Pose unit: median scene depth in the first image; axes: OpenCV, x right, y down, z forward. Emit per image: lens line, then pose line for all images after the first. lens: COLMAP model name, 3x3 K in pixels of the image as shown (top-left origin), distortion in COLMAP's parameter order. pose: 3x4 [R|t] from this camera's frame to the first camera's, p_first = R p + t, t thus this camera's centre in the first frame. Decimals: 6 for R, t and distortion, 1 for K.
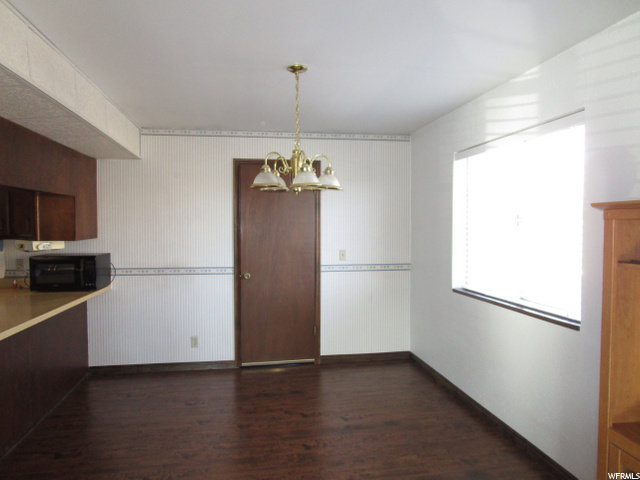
lens RADIAL K [[451.8, 0, 320.2], [0, 451.8, 239.2], [0, 0, 1]] dist [-0.025283, 0.006004]
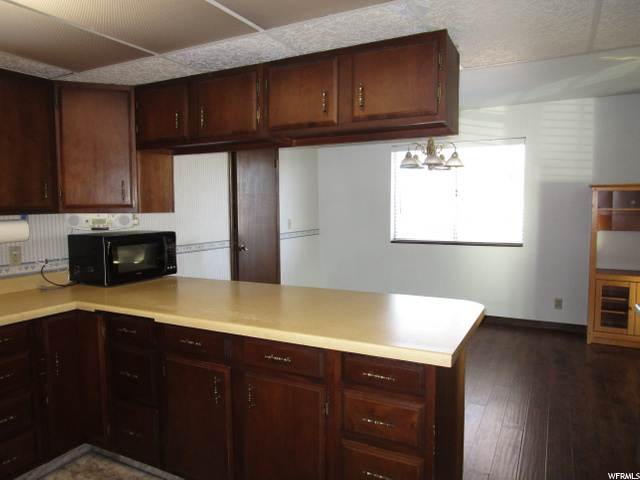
lens RADIAL K [[451.8, 0, 320.0], [0, 451.8, 237.4], [0, 0, 1]] dist [-0.025283, 0.006004]
pose [[0.619791, -0.064450, 0.782116, -0.829930], [0.035642, 0.997905, 0.053987, 0.010977], [-0.783957, -0.005585, 0.620790, 0.245231]]
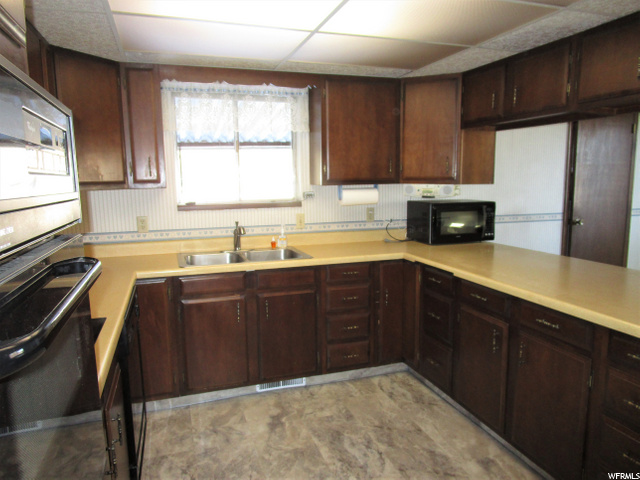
lens RADIAL K [[451.8, 0, 318.7], [0, 451.8, 239.7], [0, 0, 1]] dist [-0.025283, 0.006004]
pose [[0.990773, -0.030498, 0.132054, -0.817772], [0.016449, 0.994208, 0.106206, 0.009970], [-0.134528, -0.103053, 0.985536, 0.145402]]
